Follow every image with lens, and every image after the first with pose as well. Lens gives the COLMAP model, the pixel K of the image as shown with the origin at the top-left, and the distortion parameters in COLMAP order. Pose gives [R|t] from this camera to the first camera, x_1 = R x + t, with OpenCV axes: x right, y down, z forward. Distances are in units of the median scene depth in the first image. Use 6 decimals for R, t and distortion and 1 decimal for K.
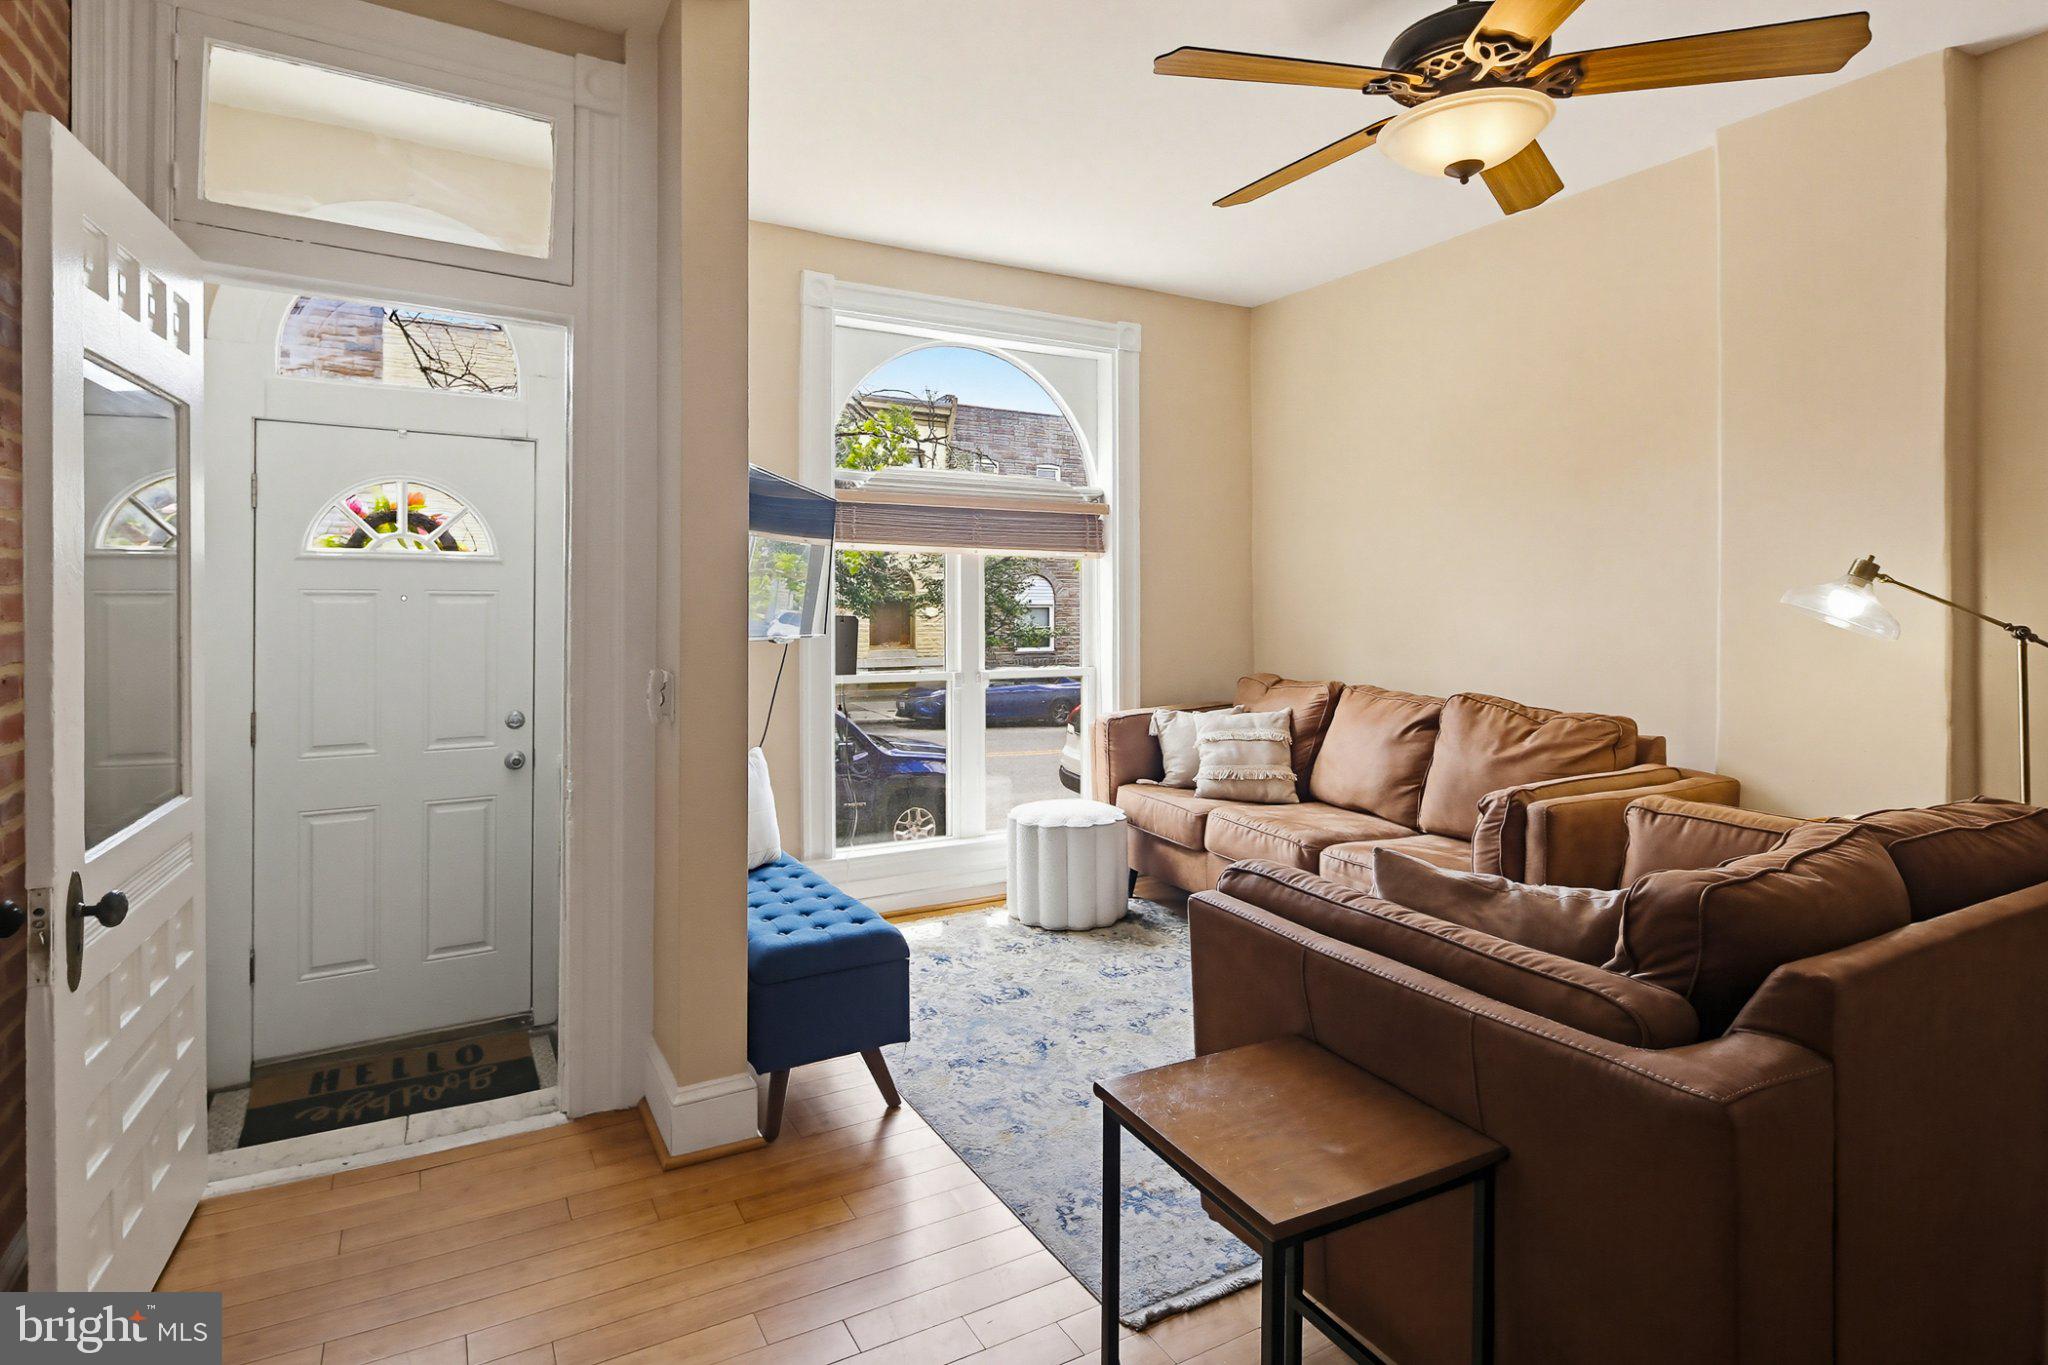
lens RADIAL K [[1037.7, 0, 1020.4], [0, 1037.7, 593.3], [0, 0, 1]] dist [0.000731, 0.000941]
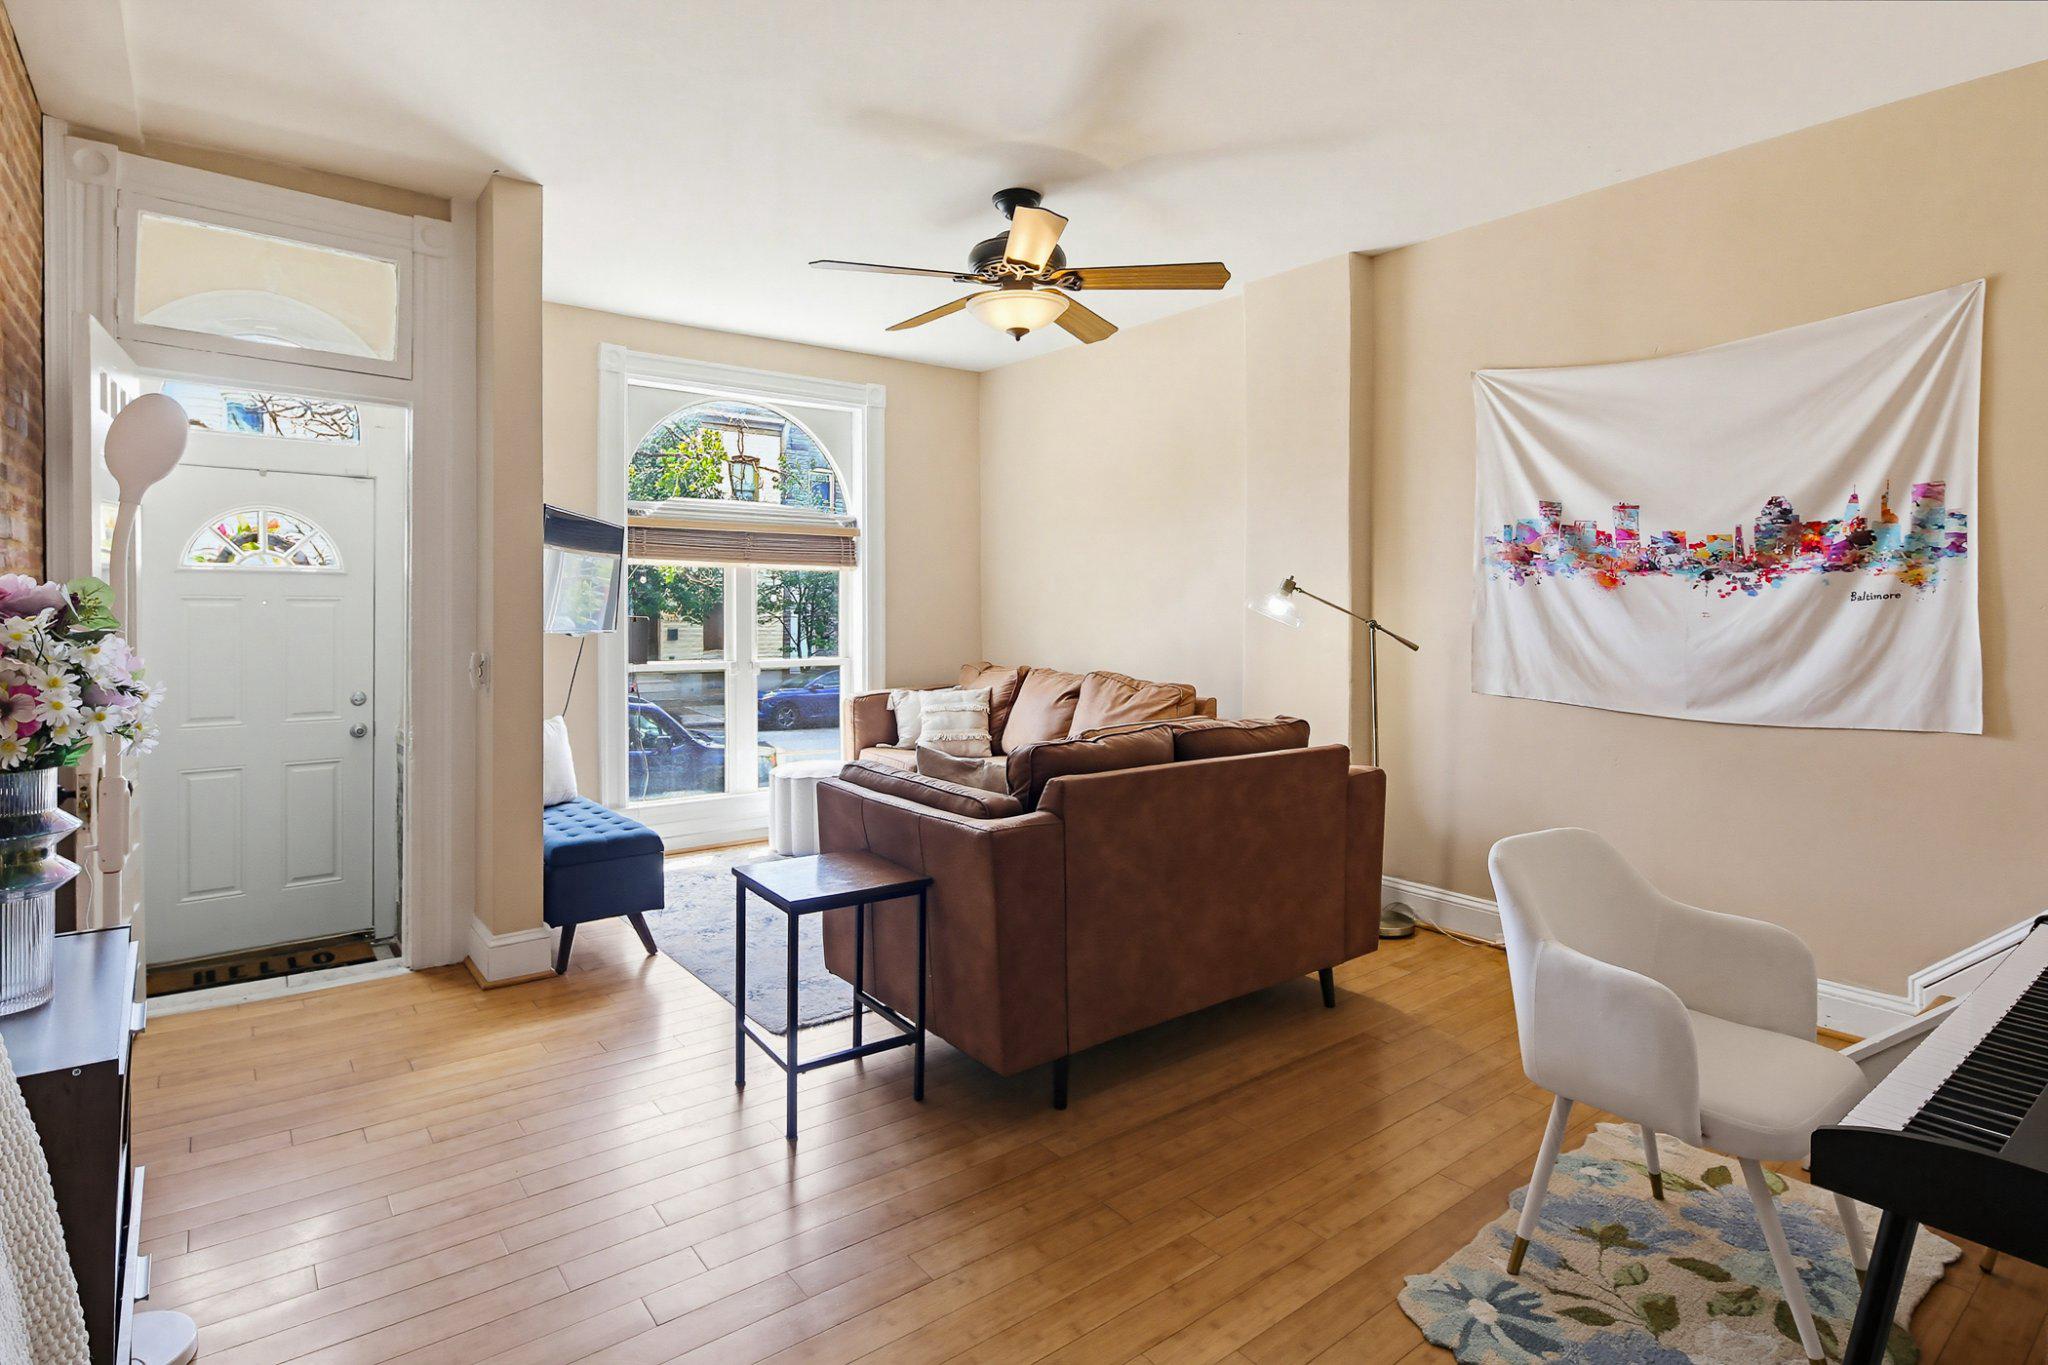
lens RADIAL K [[1026.3, 0, 1018.9], [0, 1026.3, 608.0], [0, 0, 1]] dist [-0.002972, -0.001155]
pose [[0.989166, -0.000474, 0.146804, 0.129580], [-0.000762, 0.999965, 0.008365, 0.000338], [-0.146803, -0.008386, 0.989130, -0.361954]]
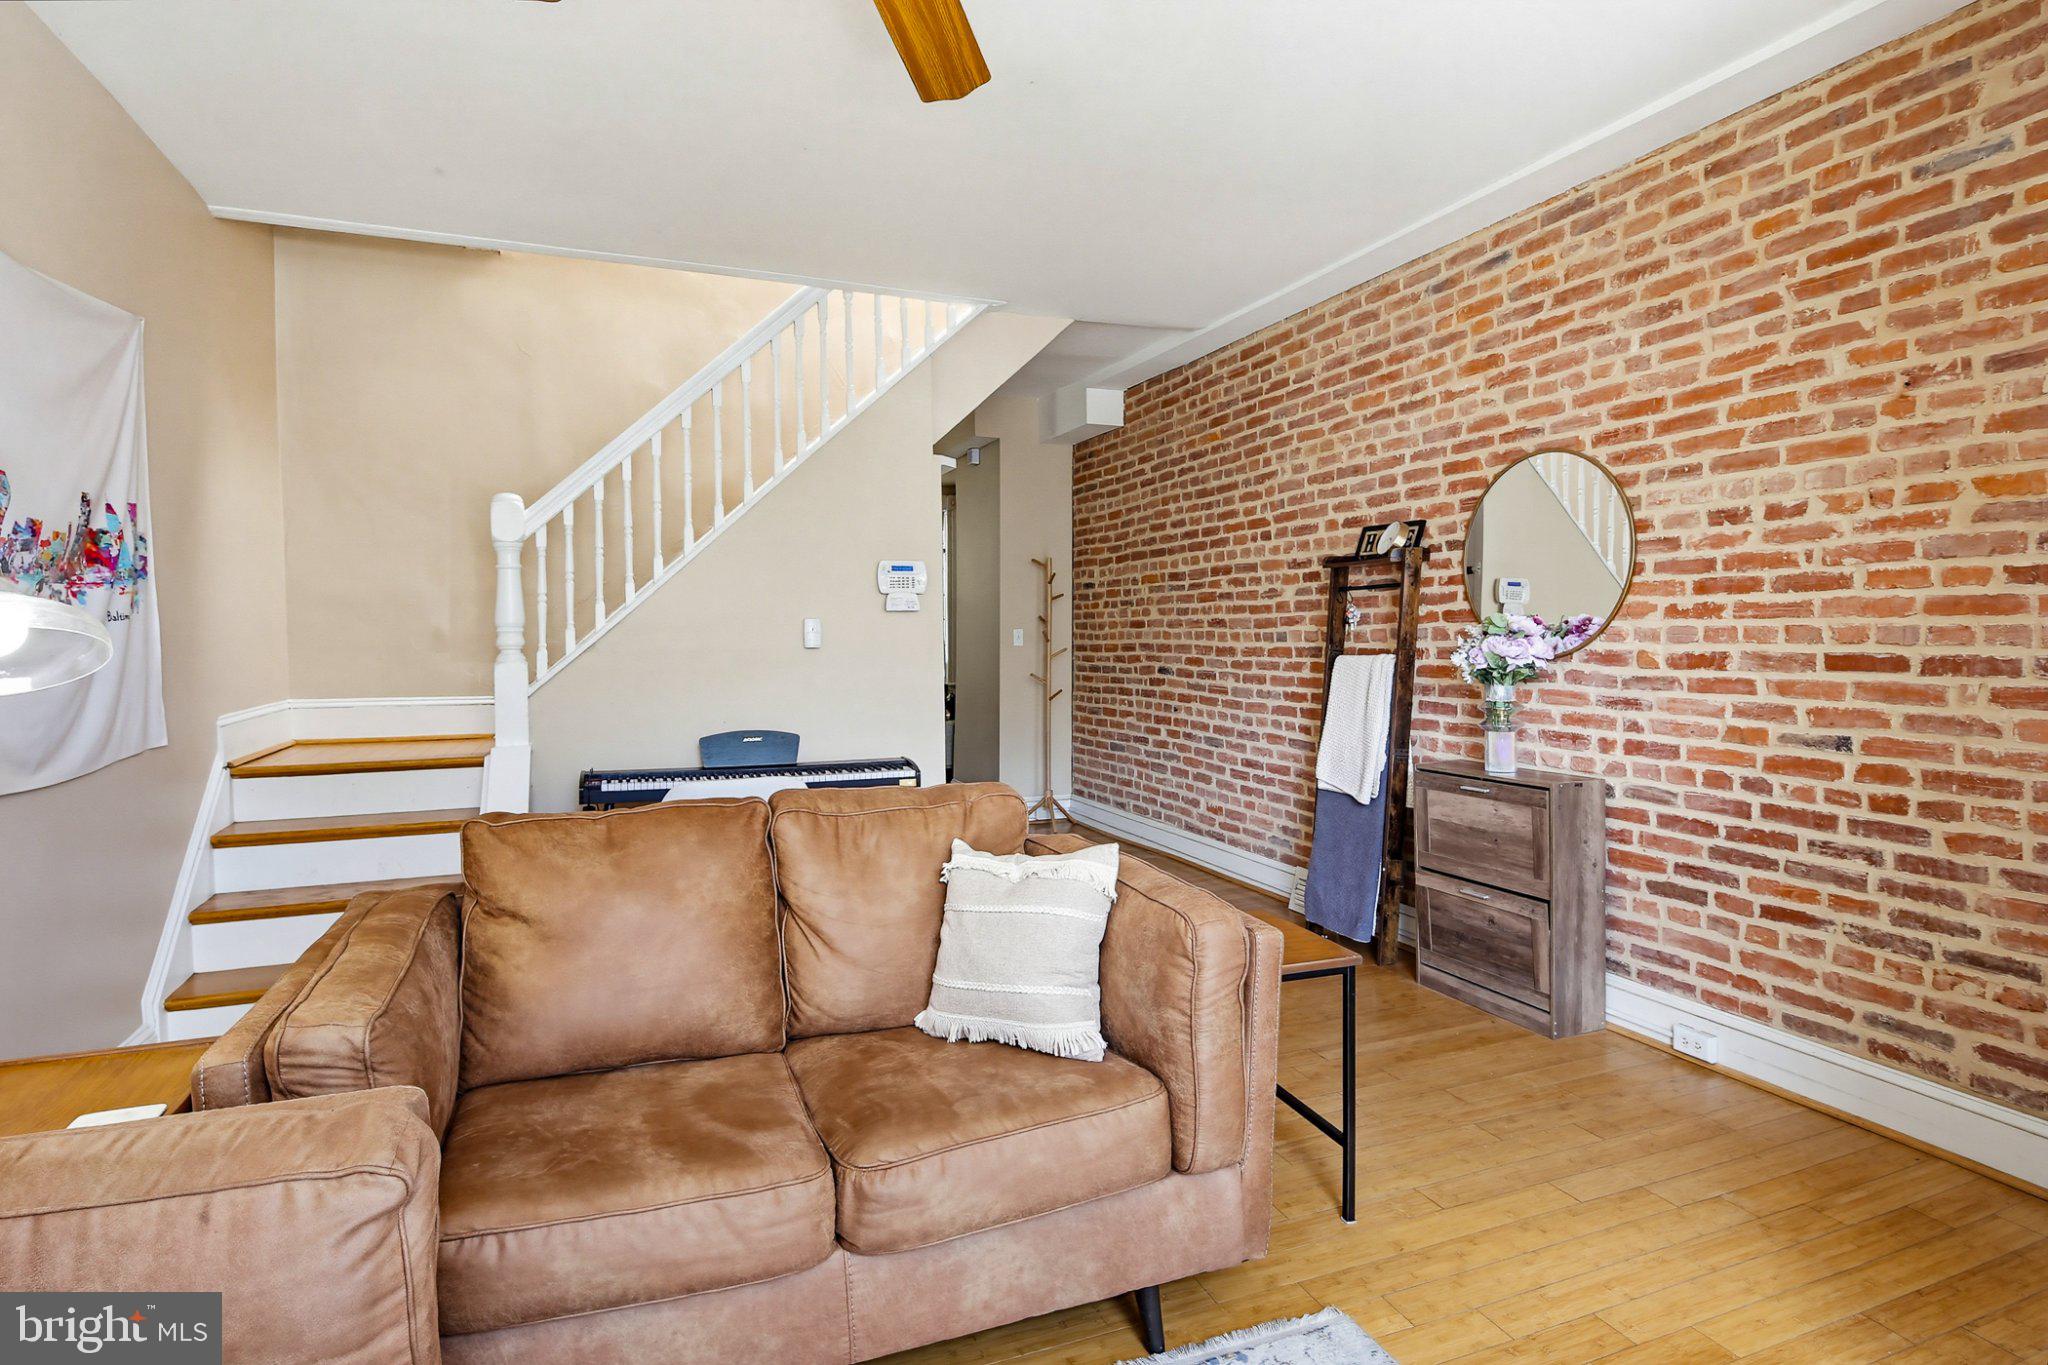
lens RADIAL K [[1053.7, 0, 1014.2], [0, 1053.7, 661.0], [0, 0, 1]] dist [0.000412, -0.000317]
pose [[-0.988622, -0.004612, 0.150353, 0.148252], [-0.000386, 0.999604, 0.028128, 0.008194], [-0.150423, 0.027750, -0.988232, 1.078768]]
